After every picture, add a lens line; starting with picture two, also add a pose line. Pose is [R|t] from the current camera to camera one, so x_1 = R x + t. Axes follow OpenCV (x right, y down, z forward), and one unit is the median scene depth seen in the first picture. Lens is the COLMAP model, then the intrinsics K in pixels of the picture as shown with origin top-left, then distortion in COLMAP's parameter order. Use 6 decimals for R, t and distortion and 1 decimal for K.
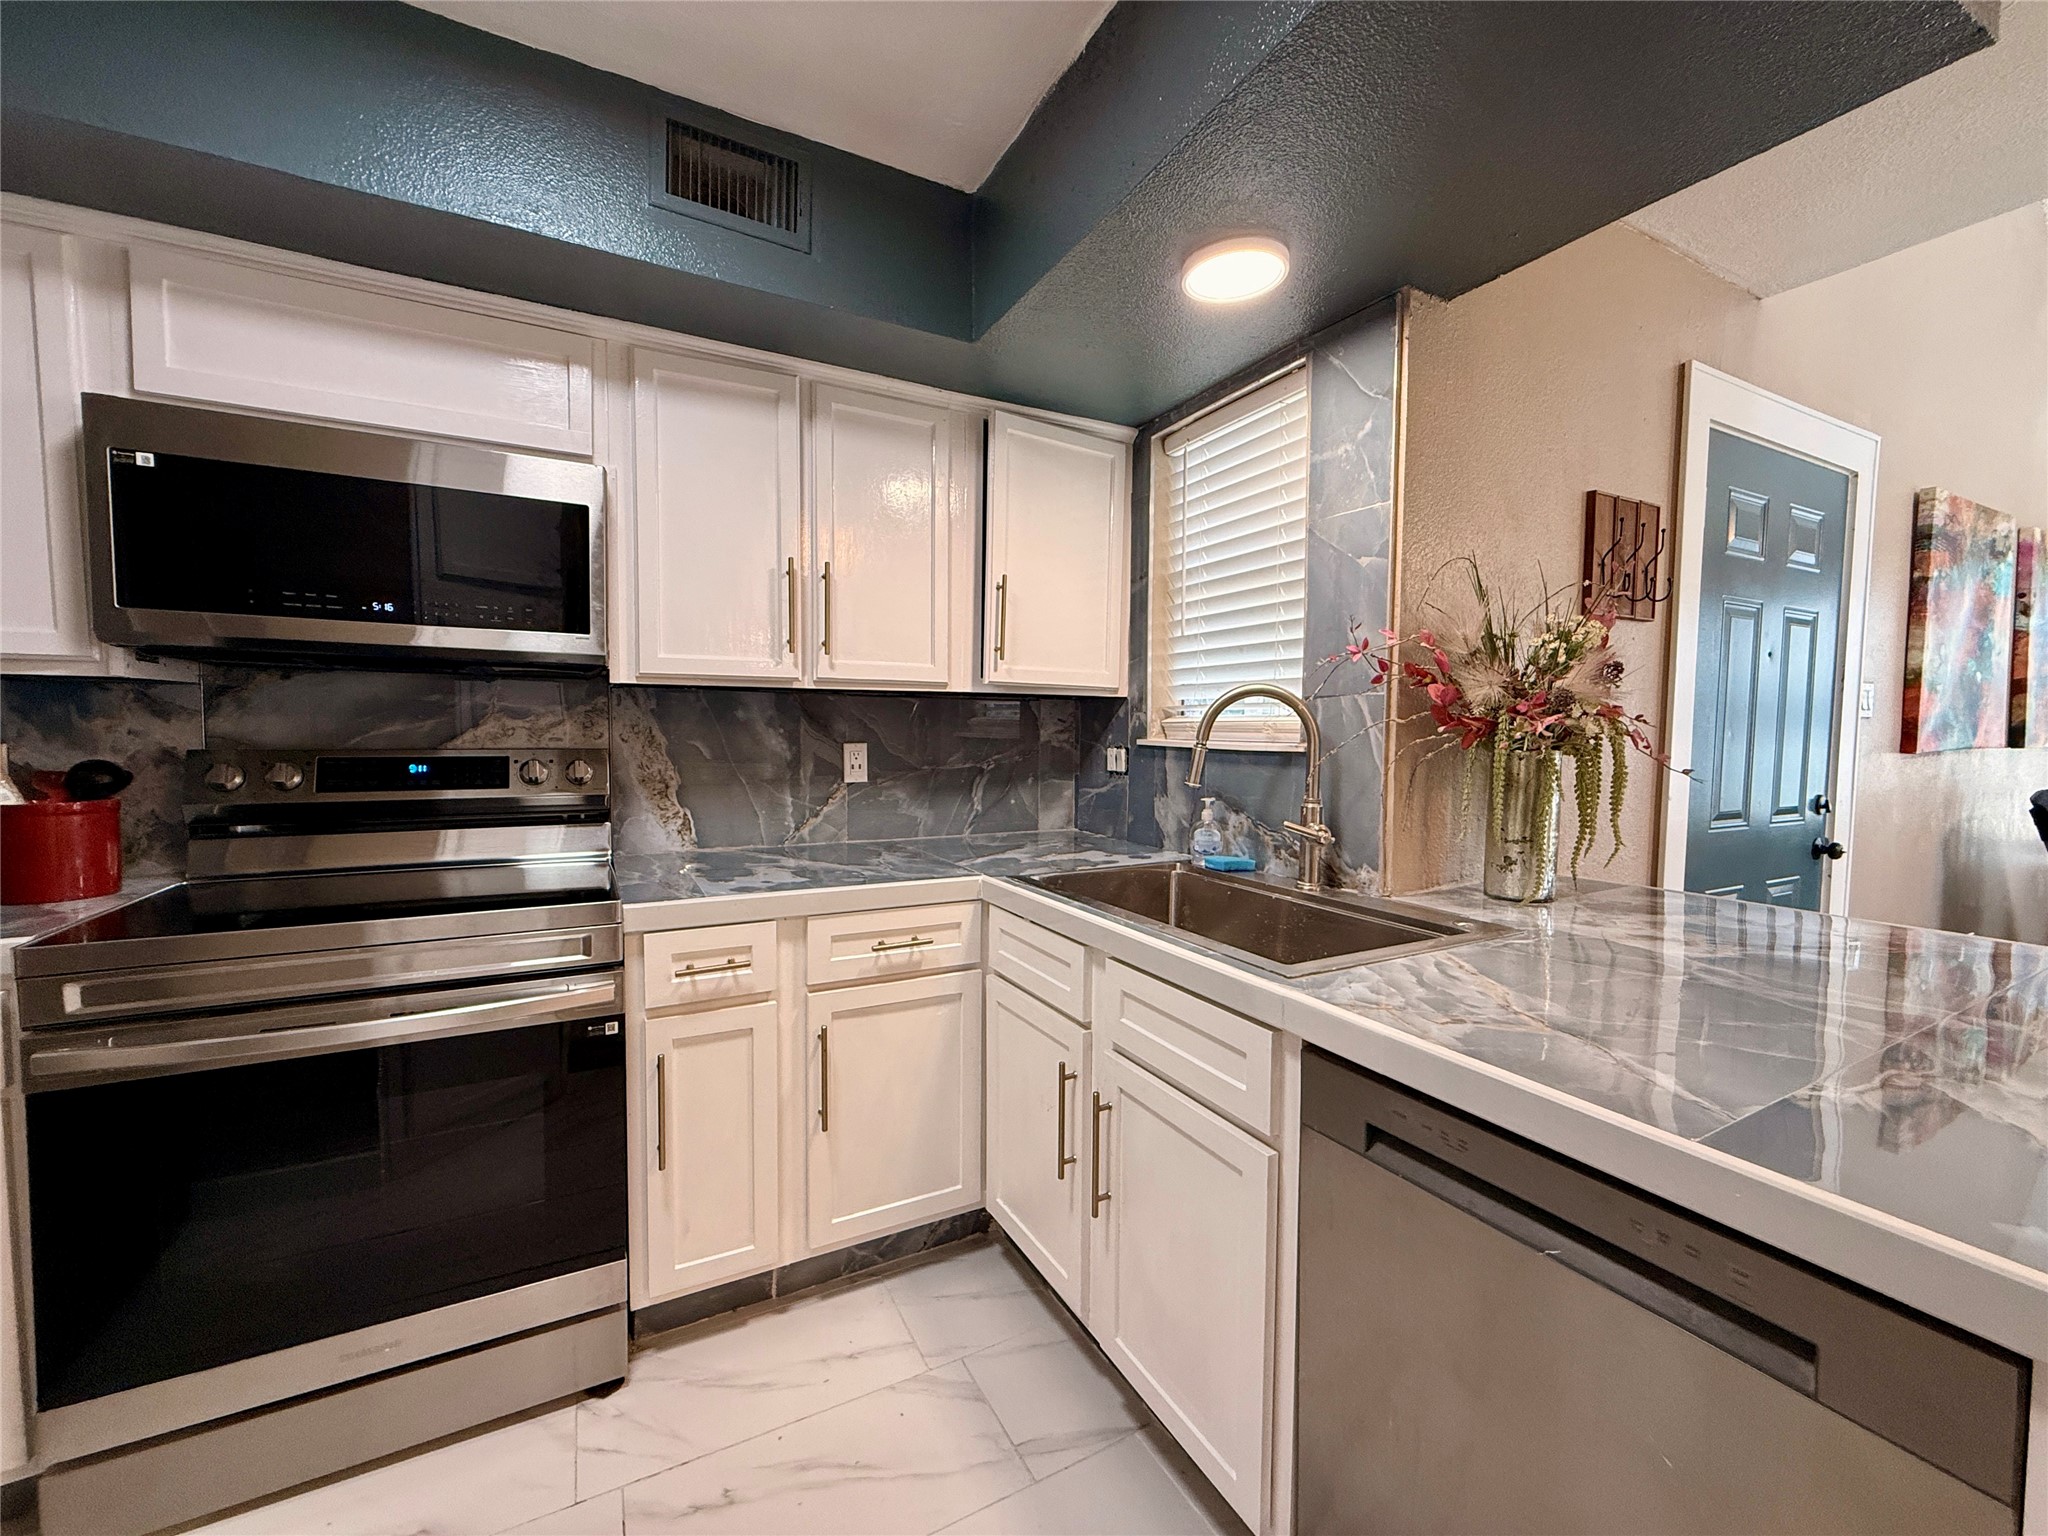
lens RADIAL K [[819.6, 0, 1011.2], [0, 819.6, 771.1], [0, 0, 1]] dist [0.000657, -0.000010]
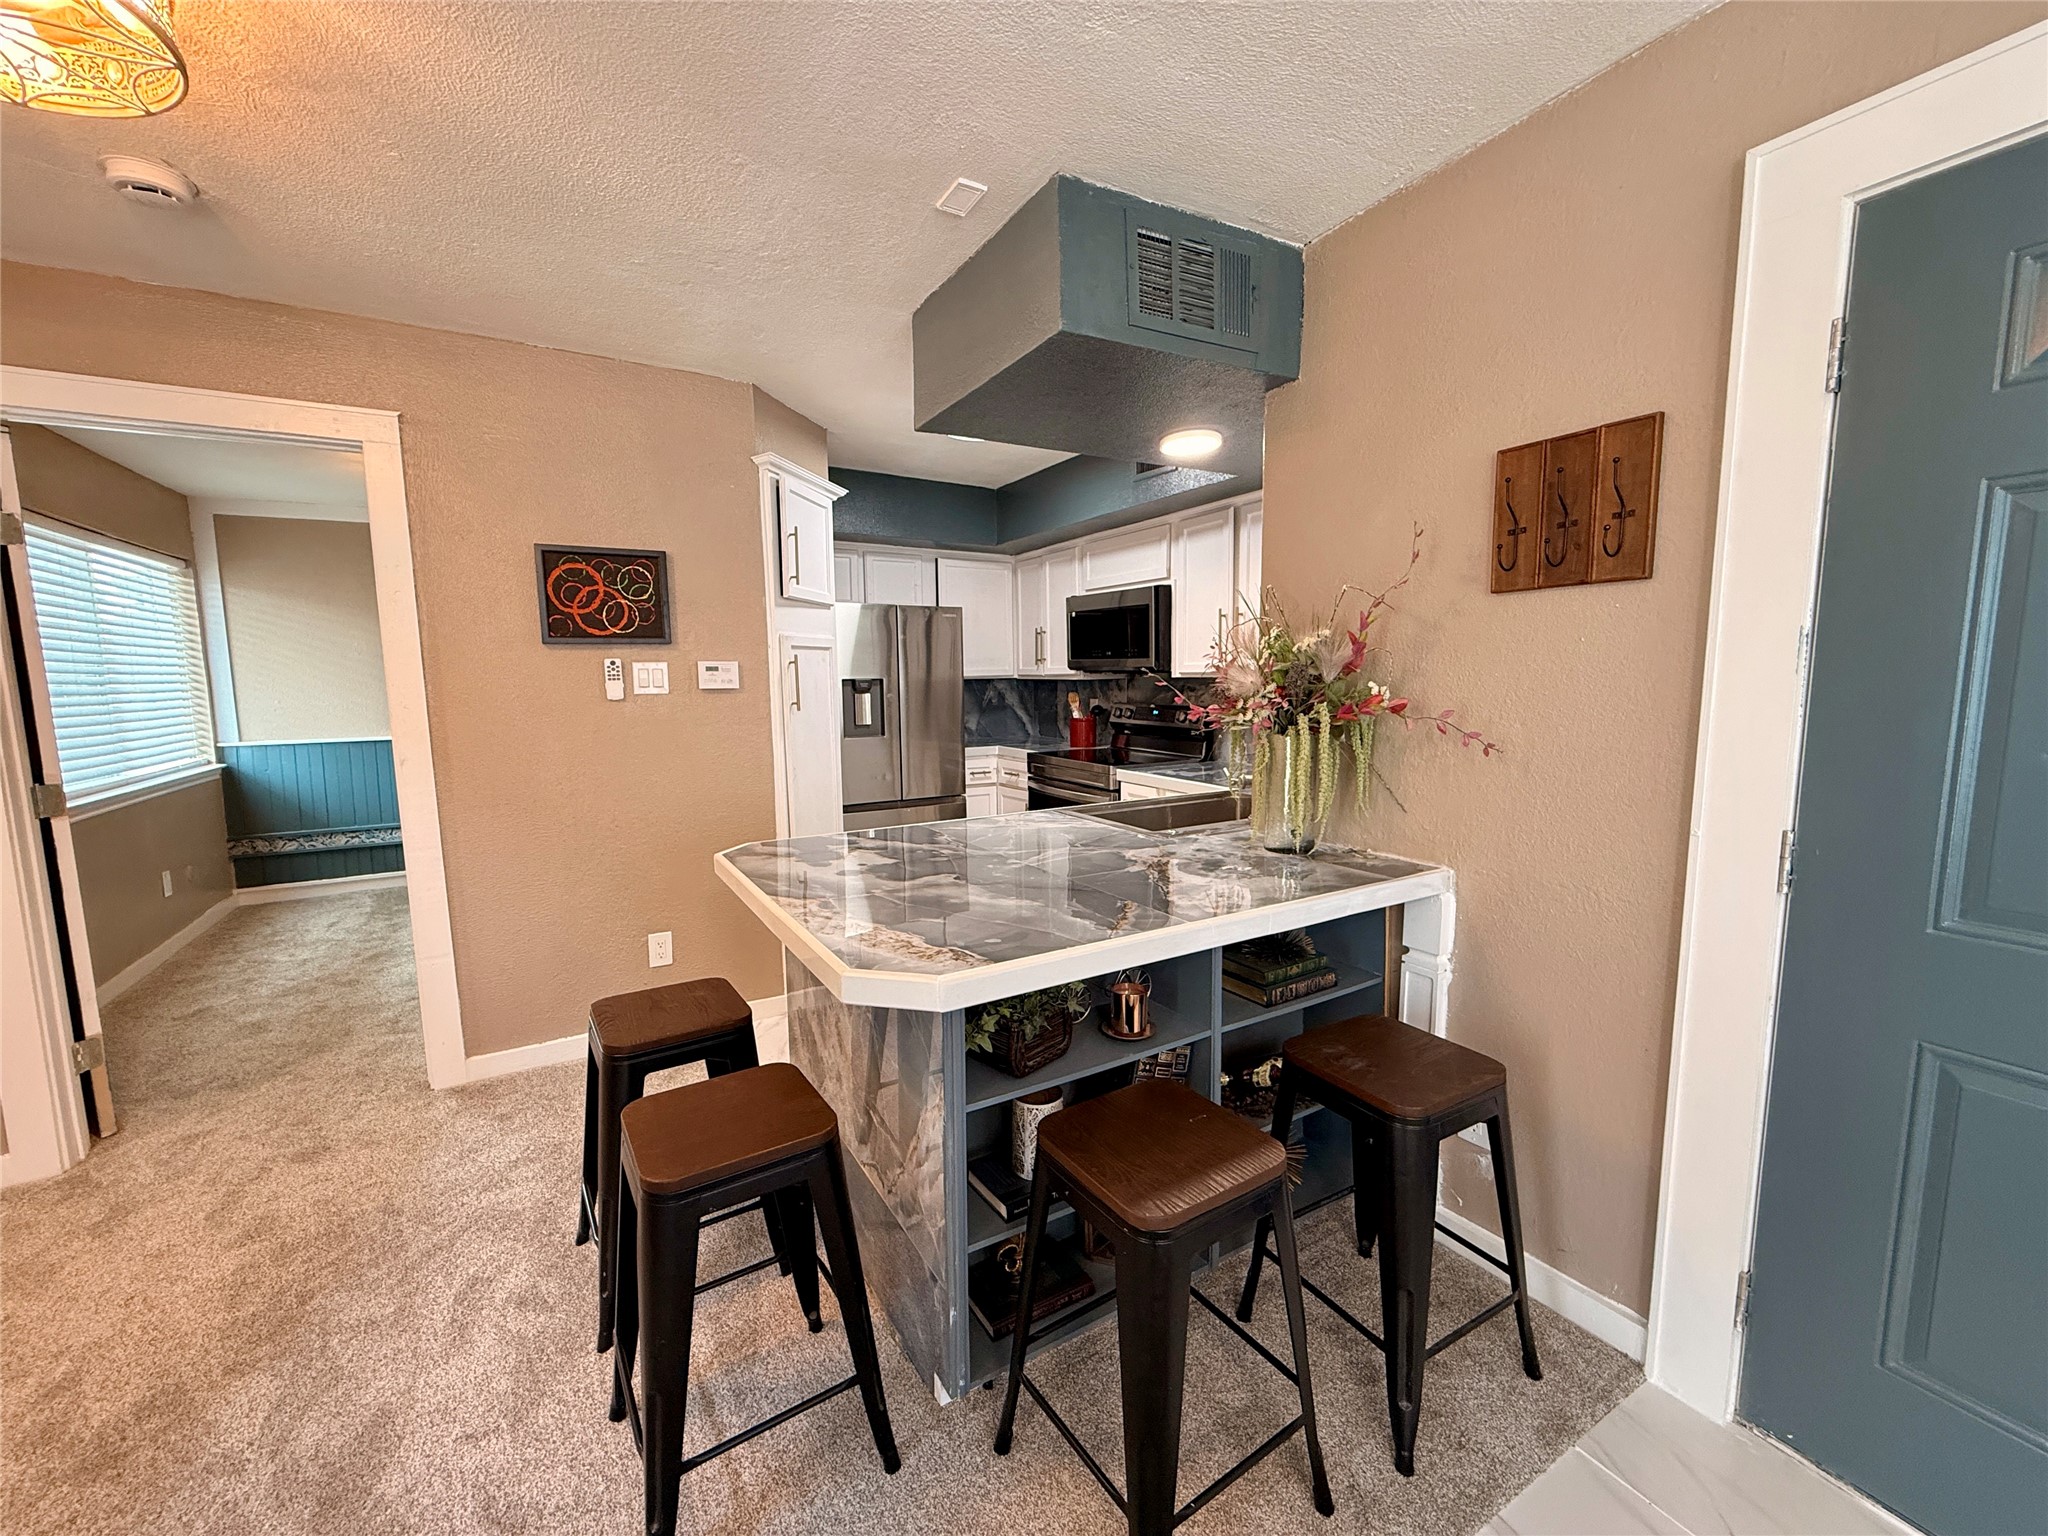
lens RADIAL K [[815.1, 0, 1016.8], [0, 815.1, 766.5], [0, 0, 1]] dist [-0.000588, 0.000312]
pose [[0.043097, 0.106182, -0.993412, 1.447734], [-0.043421, 0.993596, 0.104318, -0.067131], [0.998127, 0.038639, 0.047432, 0.411120]]
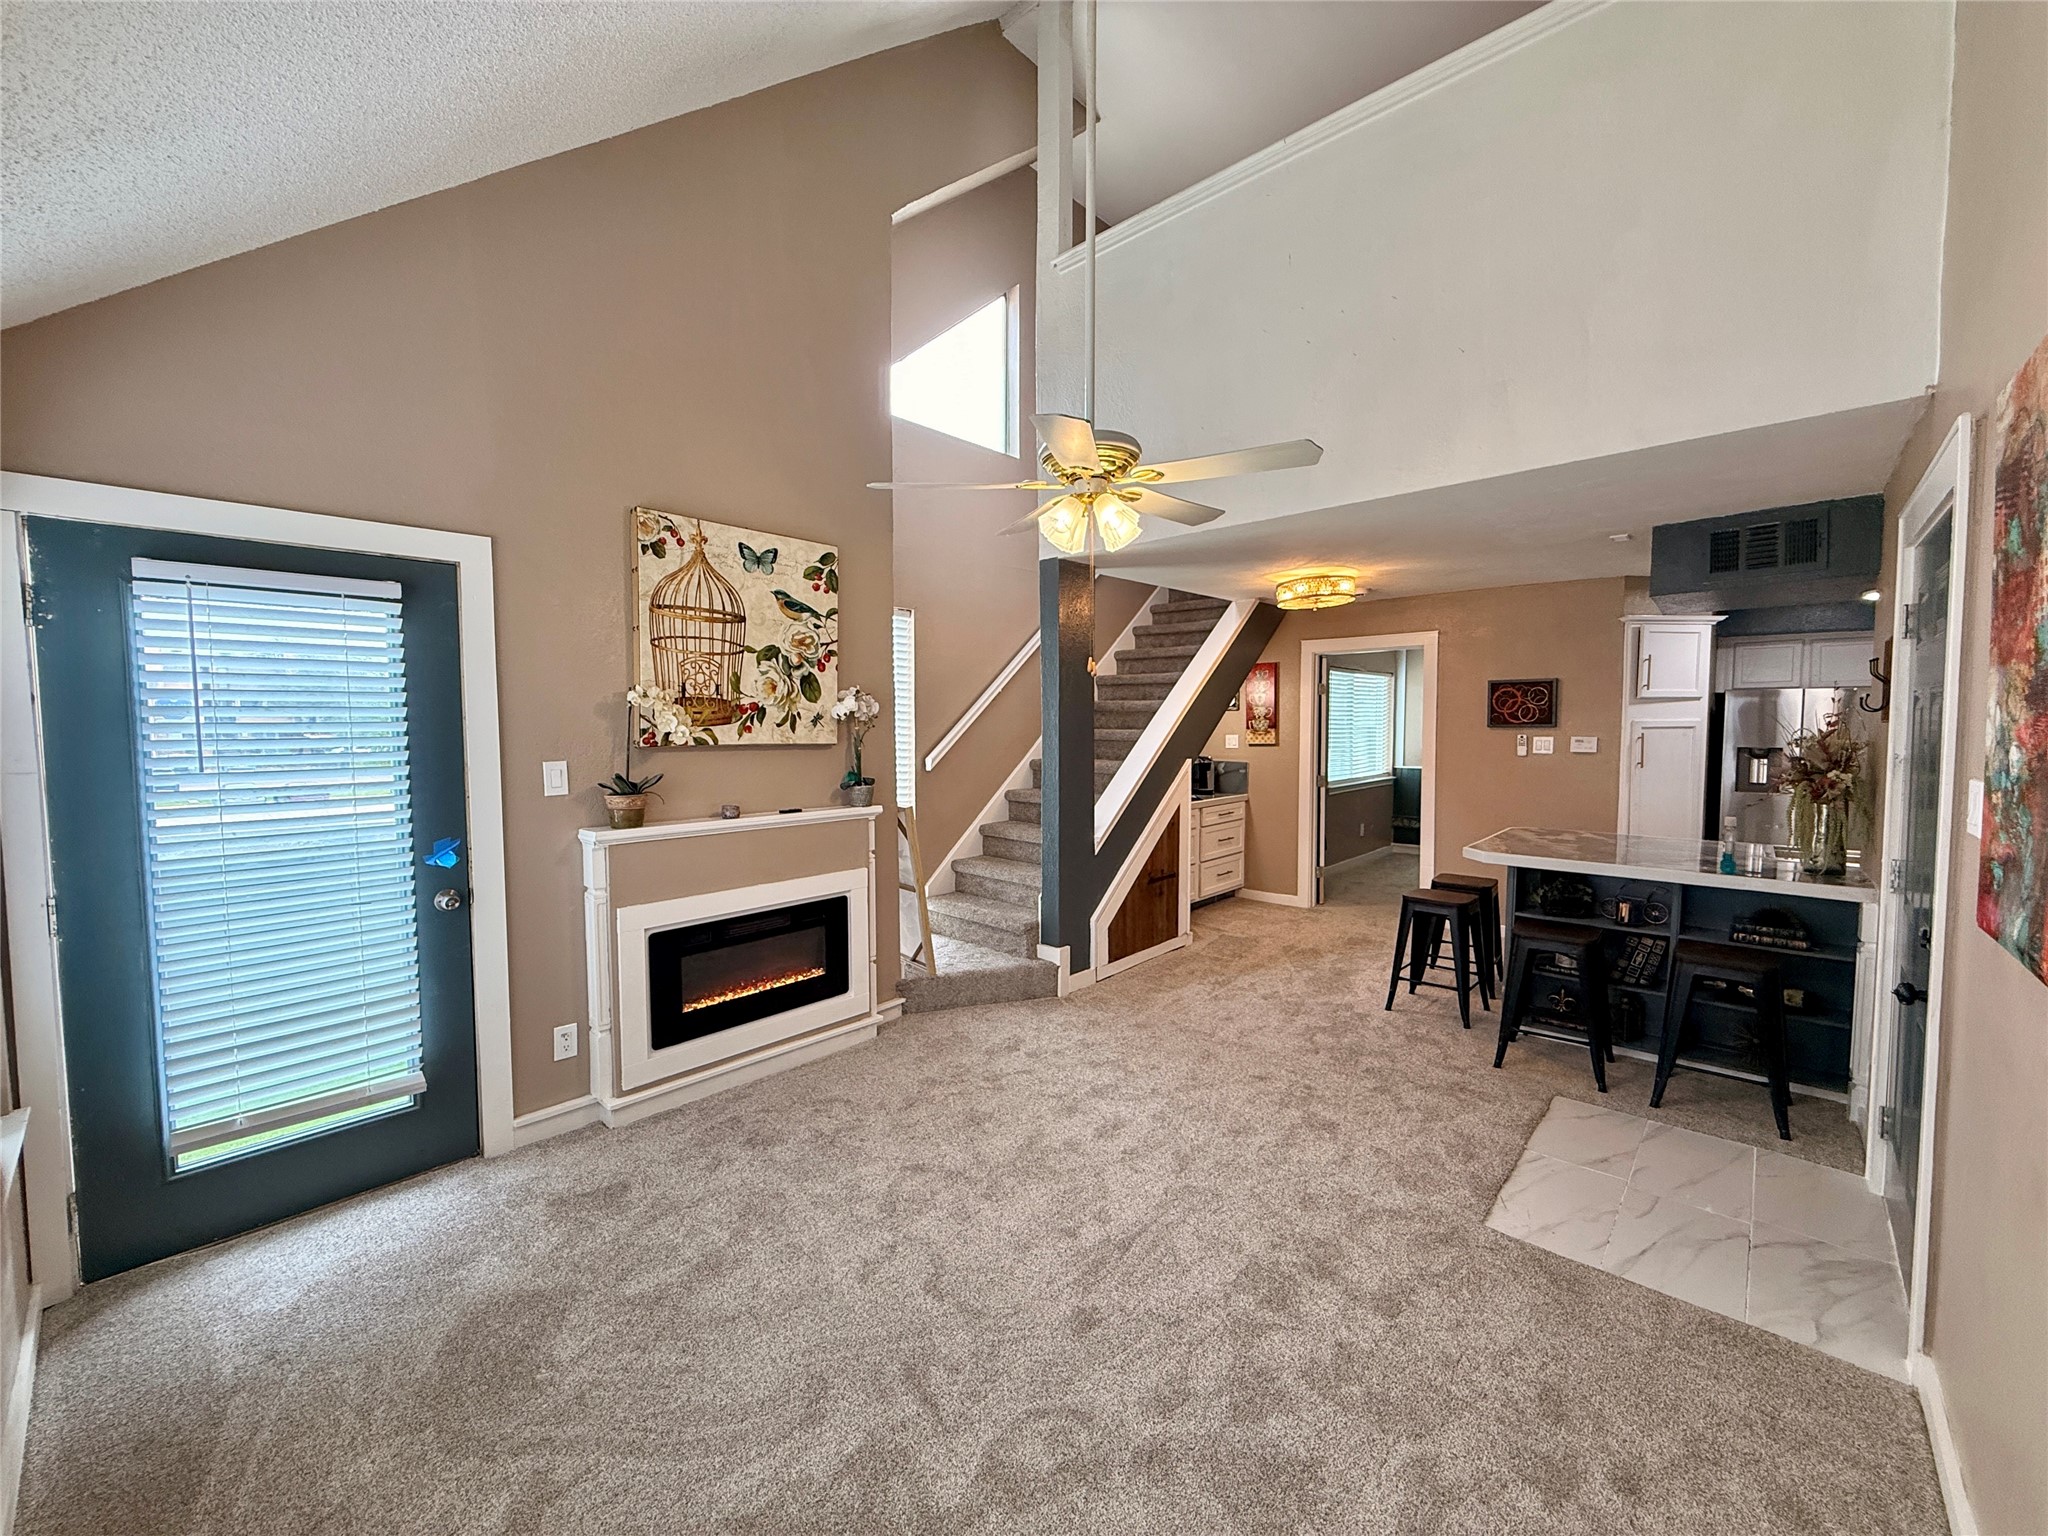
lens RADIAL K [[815.1, 0, 1016.8], [0, 815.1, 766.5], [0, 0, 1]] dist [-0.000588, 0.000312]
pose [[-0.941146, 0.016117, -0.337616, 2.481098], [-0.020820, 0.994201, 0.105499, -0.215185], [0.337359, 0.106319, -0.935353, 1.713702]]
